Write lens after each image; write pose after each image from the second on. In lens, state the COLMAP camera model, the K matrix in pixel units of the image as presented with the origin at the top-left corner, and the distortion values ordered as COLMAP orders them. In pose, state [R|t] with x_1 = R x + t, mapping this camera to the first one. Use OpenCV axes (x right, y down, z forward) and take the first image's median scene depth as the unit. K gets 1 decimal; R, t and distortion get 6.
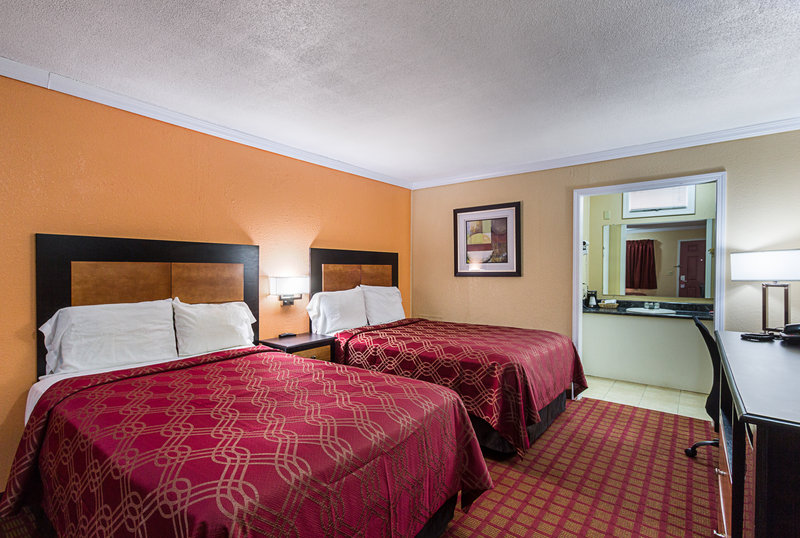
lens RADIAL K [[419.0, 0, 396.4], [0, 419.0, 268.6], [0, 0, 1]] dist [0.000010, -0.000555]
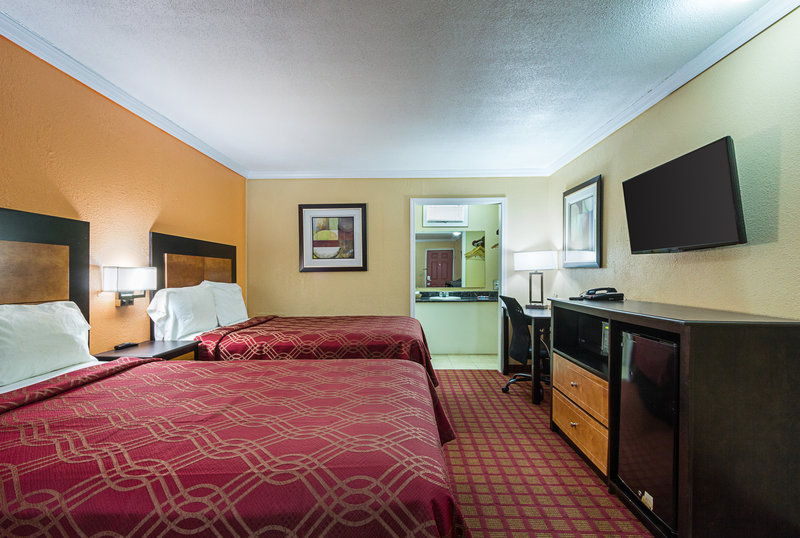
lens RADIAL K [[393.7, 0, 439.5], [0, 393.7, 274.3], [0, 0, 1]] dist [-0.000525, 0.000032]
pose [[0.761079, -0.005934, 0.648631, -0.305380], [0.007473, 0.999972, 0.000381, 0.037166], [-0.648616, 0.004557, 0.761103, 0.106664]]
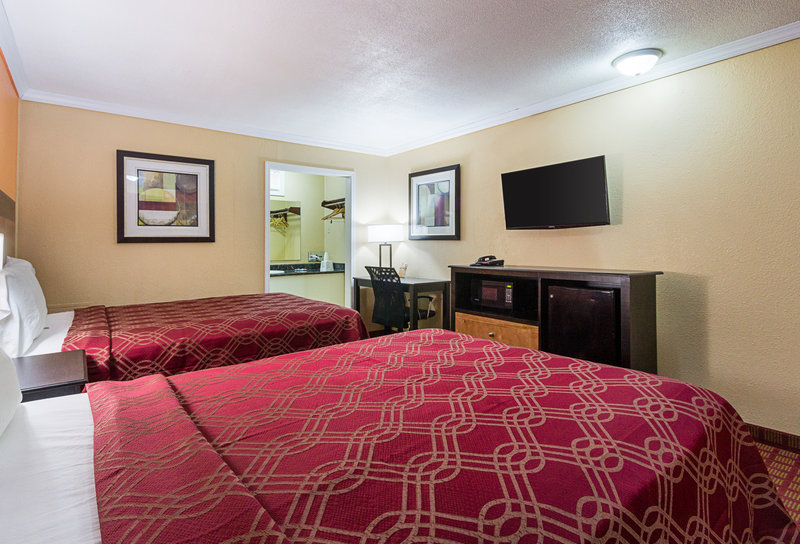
lens RADIAL K [[384.5, 0, 413.3], [0, 384.5, 240.7], [0, 0, 1]] dist [0.000891, 0.000163]
pose [[0.219290, 0.008258, 0.975625, -0.560020], [0.009484, 0.999899, -0.010596, 0.037506], [-0.975614, 0.011577, 0.219190, 0.513230]]
